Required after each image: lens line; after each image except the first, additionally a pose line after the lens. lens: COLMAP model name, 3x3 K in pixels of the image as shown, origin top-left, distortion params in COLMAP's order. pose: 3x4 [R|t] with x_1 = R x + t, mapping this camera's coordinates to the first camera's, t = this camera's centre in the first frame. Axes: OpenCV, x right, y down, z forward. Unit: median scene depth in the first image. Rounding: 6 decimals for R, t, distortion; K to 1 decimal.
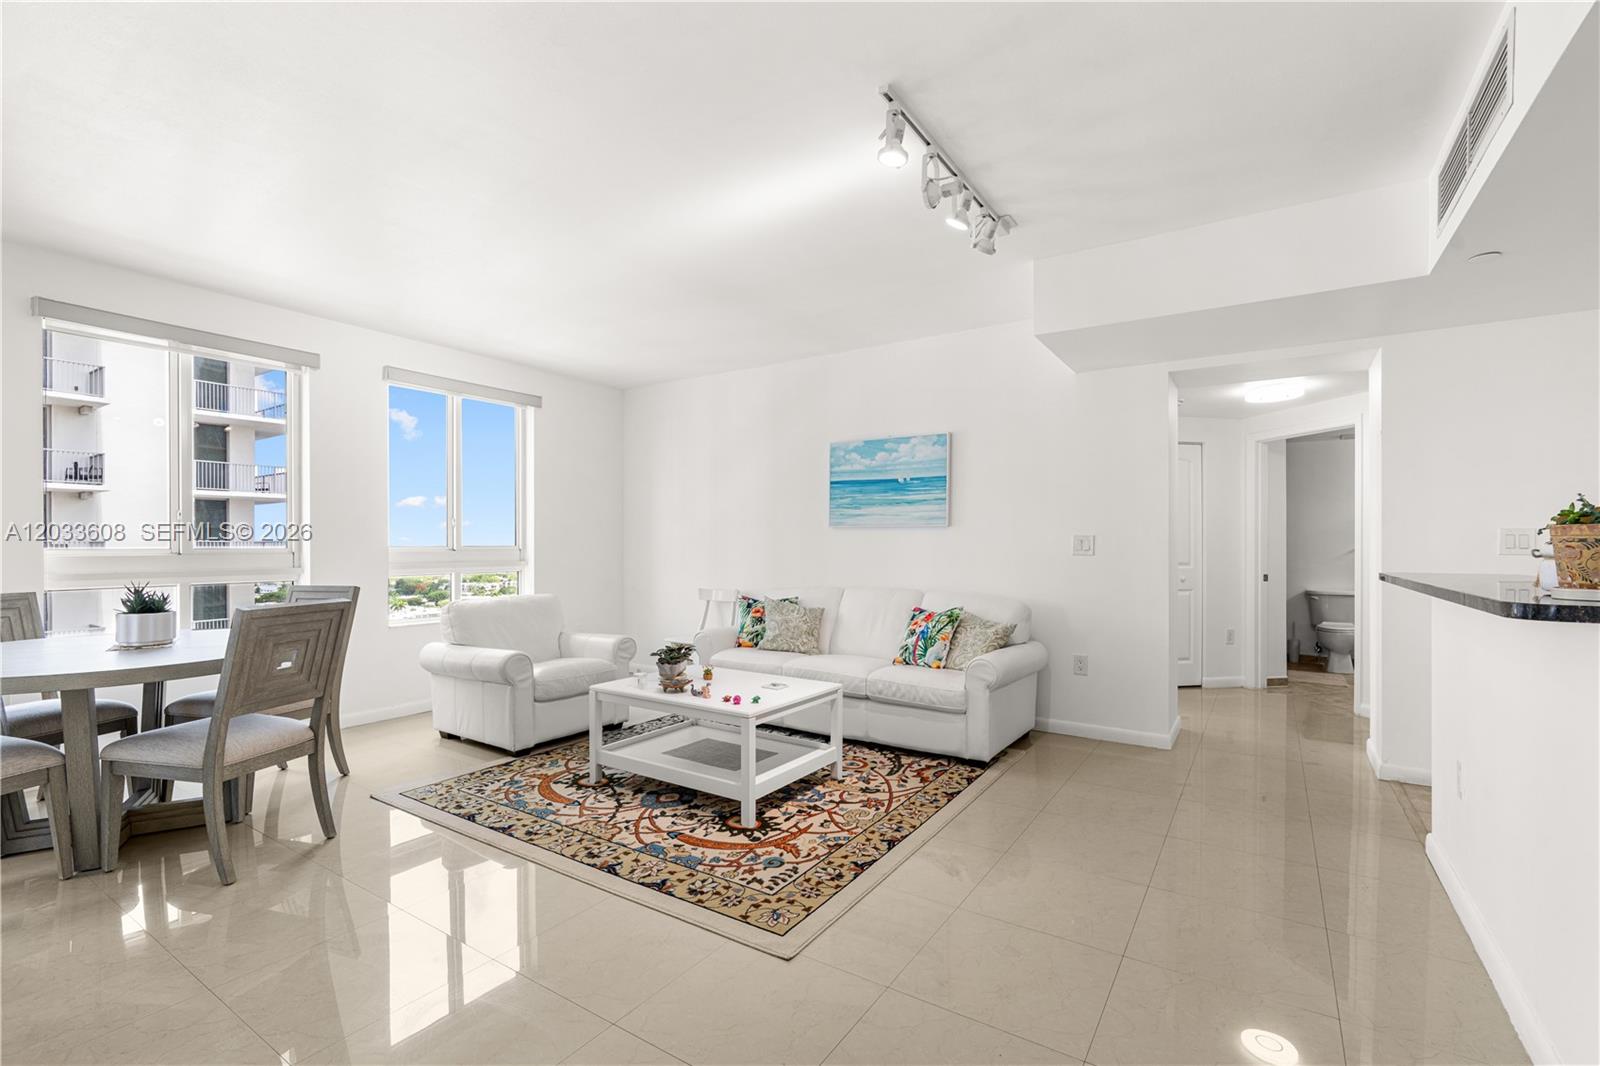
lens RADIAL K [[710.1, 0, 805.2], [0, 710.1, 547.2], [0, 0, 1]] dist [-0.008466, 0.000593]
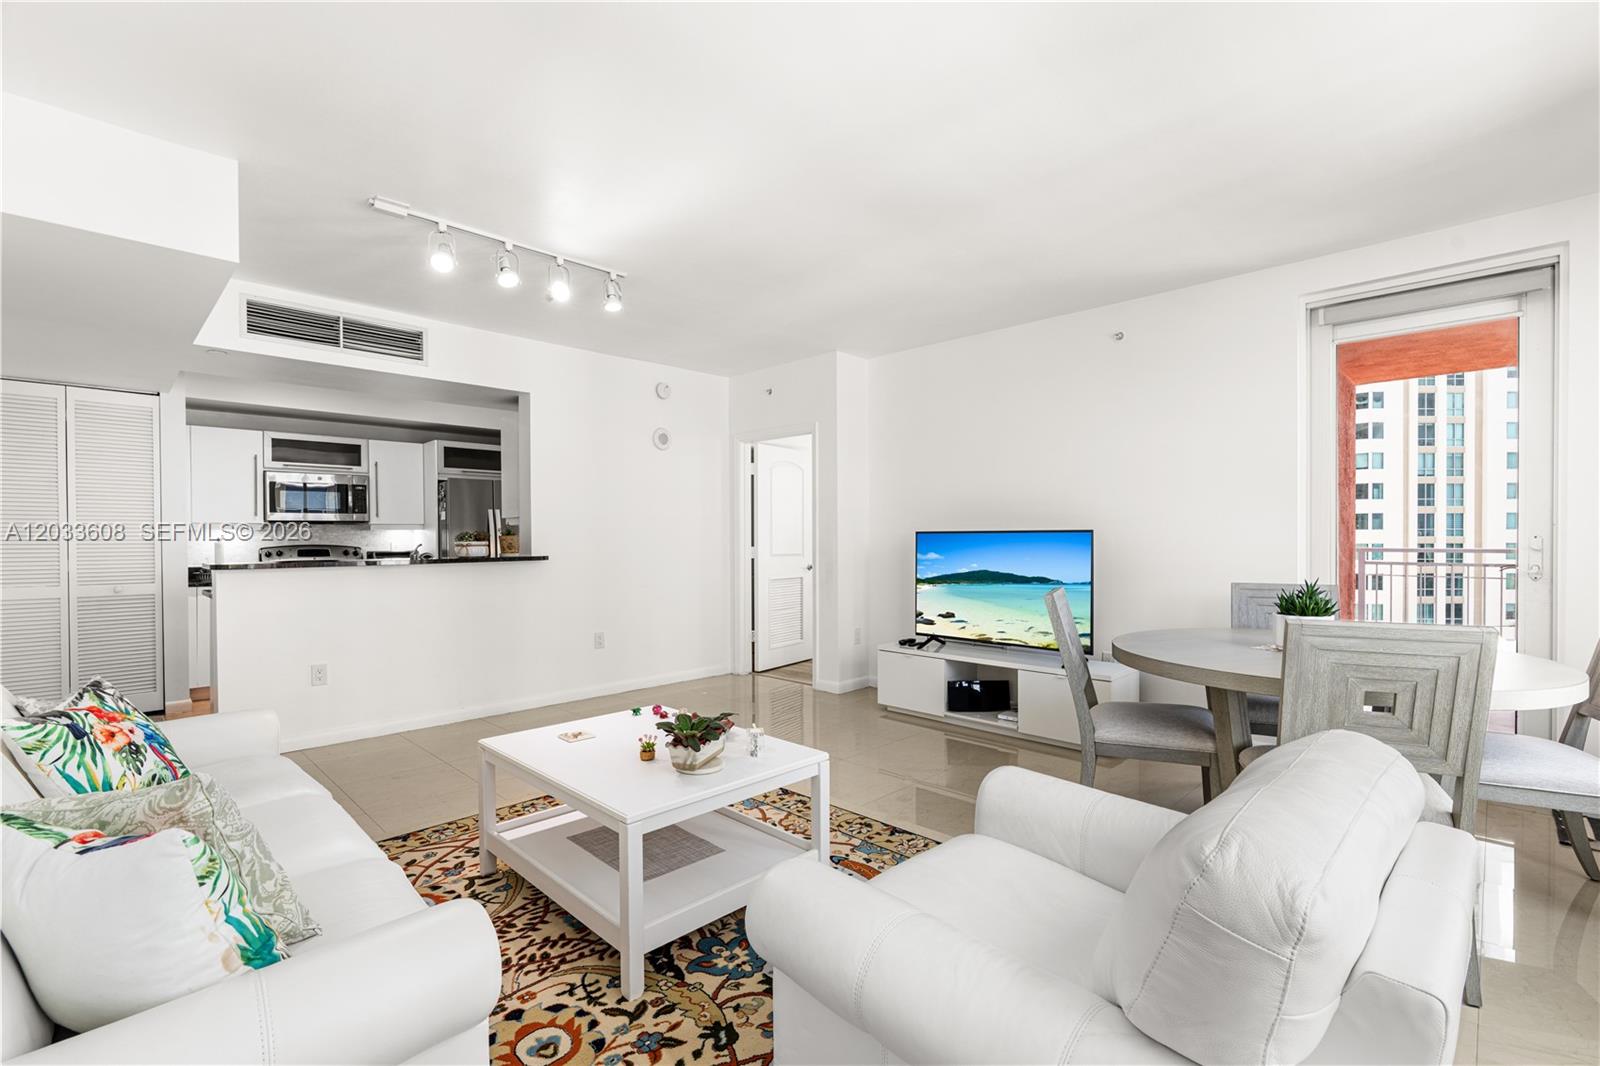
lens RADIAL K [[710.1, 0, 819.1], [0, 710.1, 544.1], [0, 0, 1]] dist [-0.008466, 0.000593]
pose [[-0.984497, 0.004155, 0.175350, -0.473288], [0.006403, 0.999904, 0.012257, -0.011248], [-0.175282, 0.013190, -0.984430, 1.896567]]
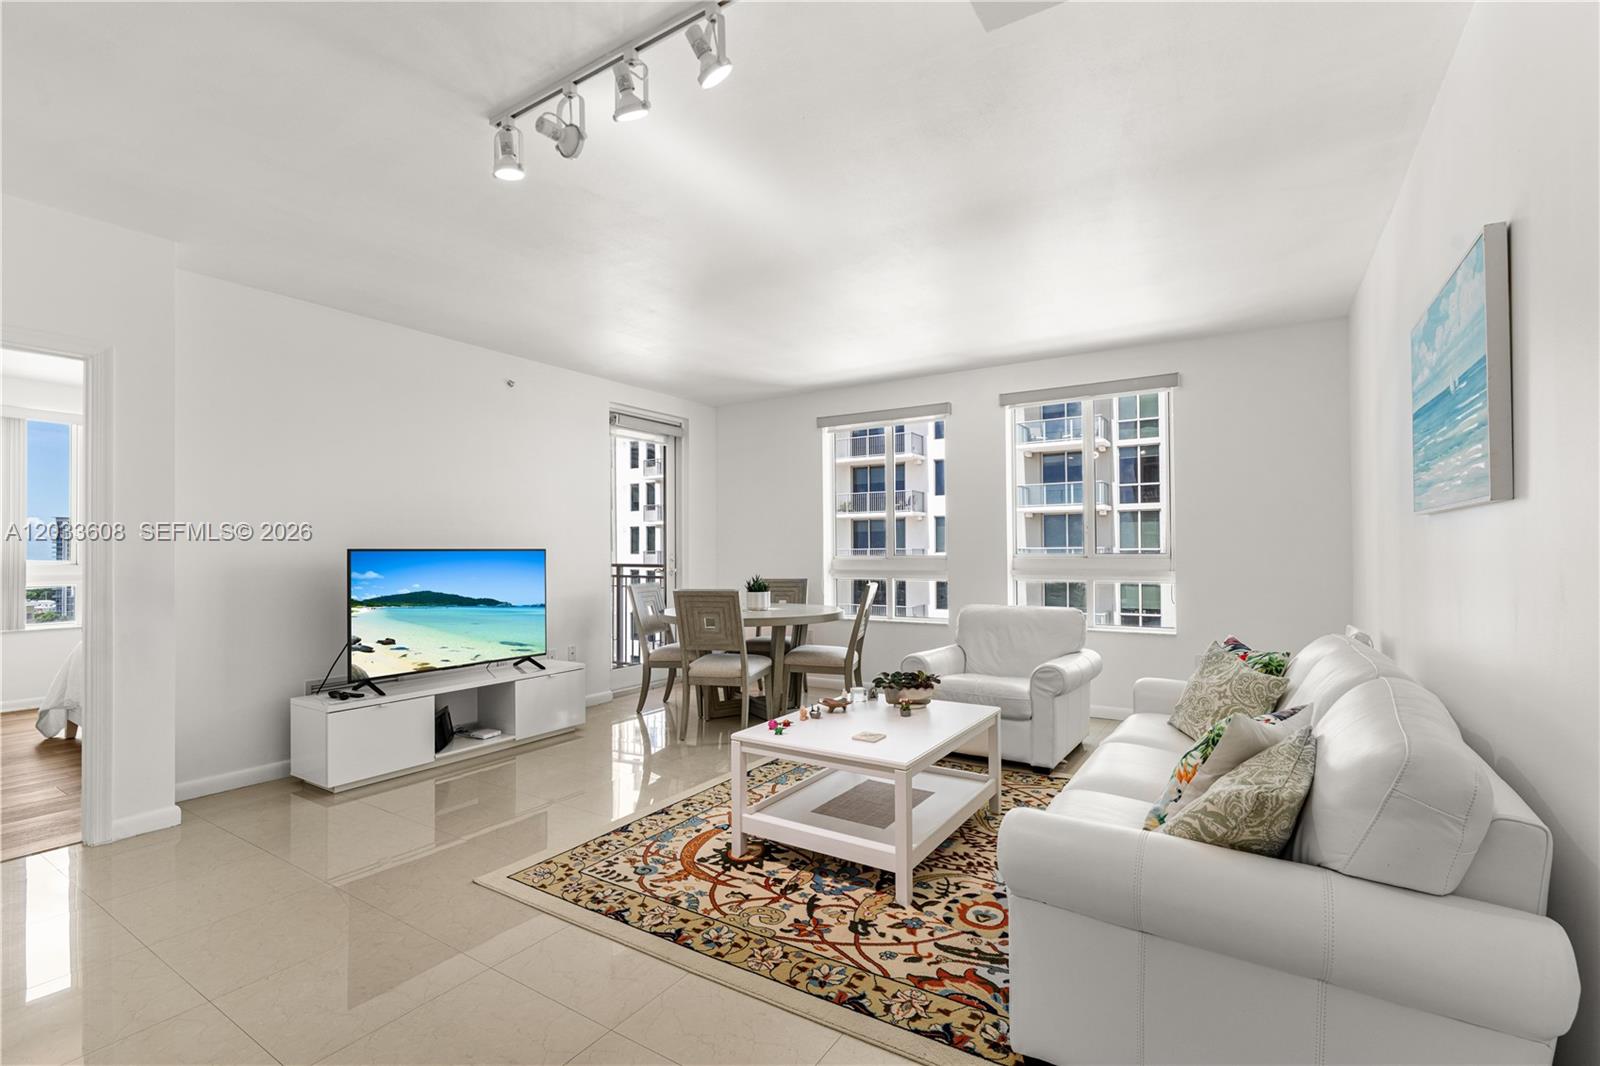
lens RADIAL K [[710.1, 0, 787.9], [0, 710.1, 545.1], [0, 0, 1]] dist [-0.008466, 0.000593]
pose [[0.001576, -0.011026, -0.999938, 0.834577], [0.005365, 0.999925, -0.011017, -0.006382], [0.999984, -0.005347, 0.001635, 1.033030]]
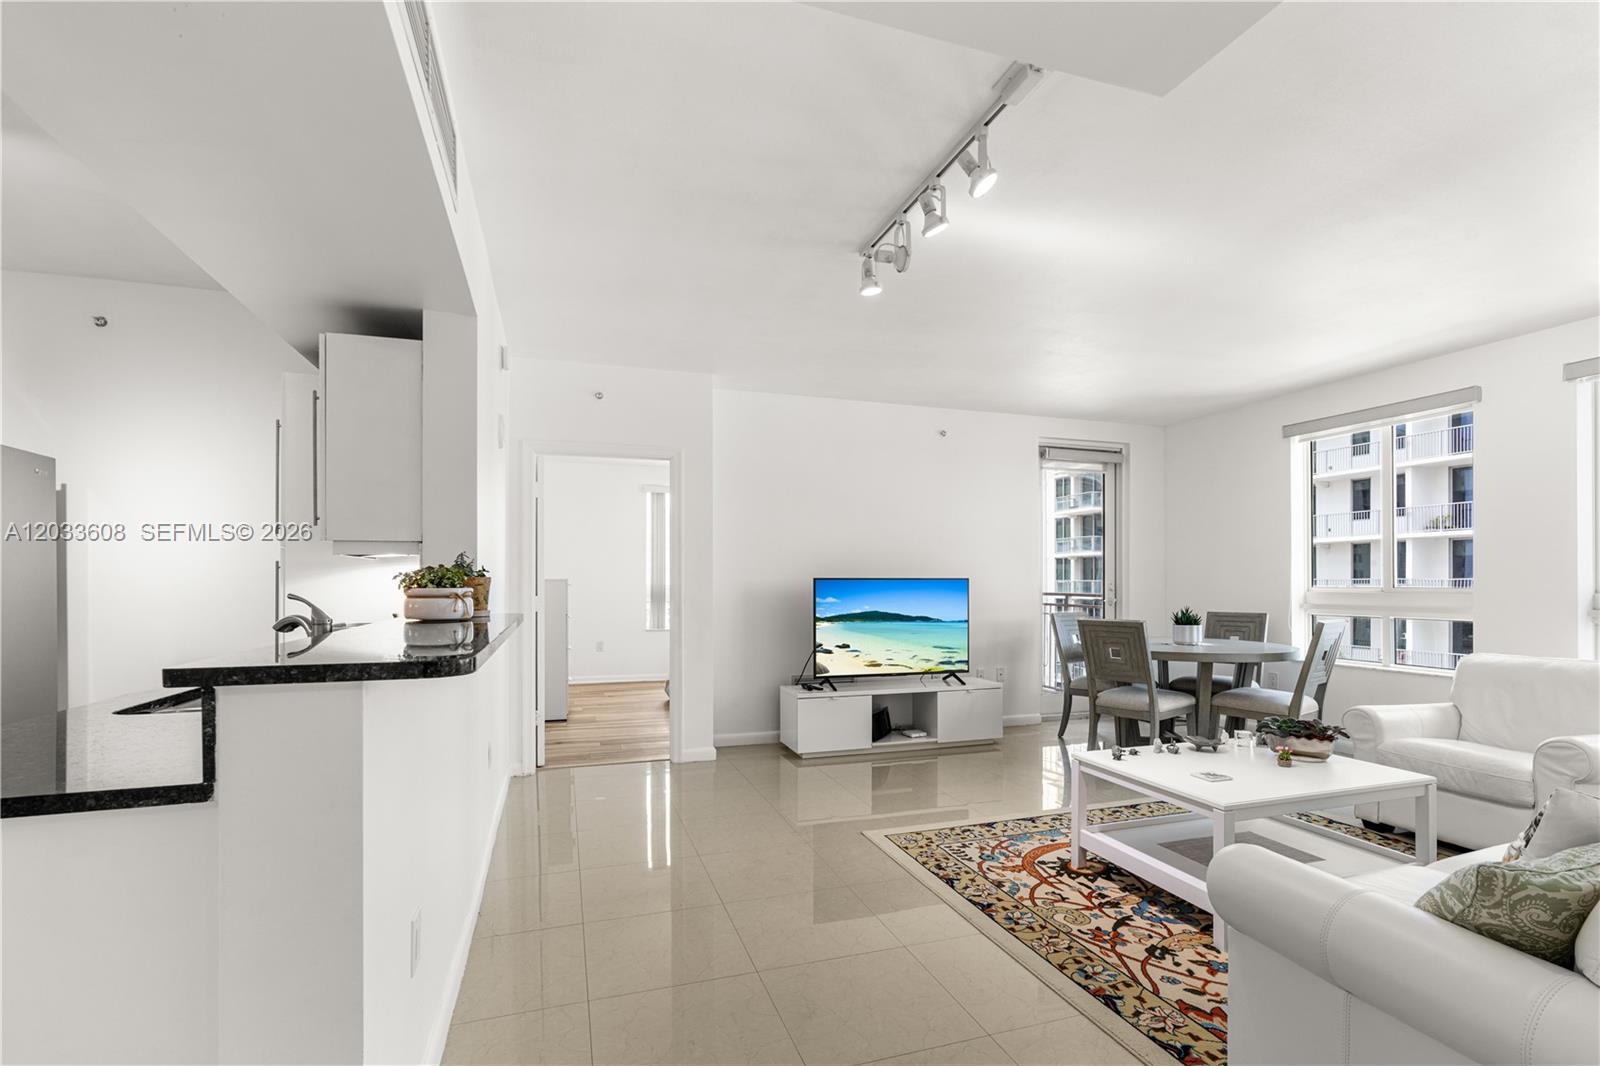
lens RADIAL K [[710.1, 0, 798.3], [0, 710.1, 584.4], [0, 0, 1]] dist [-0.008466, 0.000593]
pose [[-0.622520, 0.001302, -0.782603, 0.917100], [-0.000099, 0.999998, 0.001742, -0.007547], [0.782604, 0.001162, -0.622519, 1.272133]]
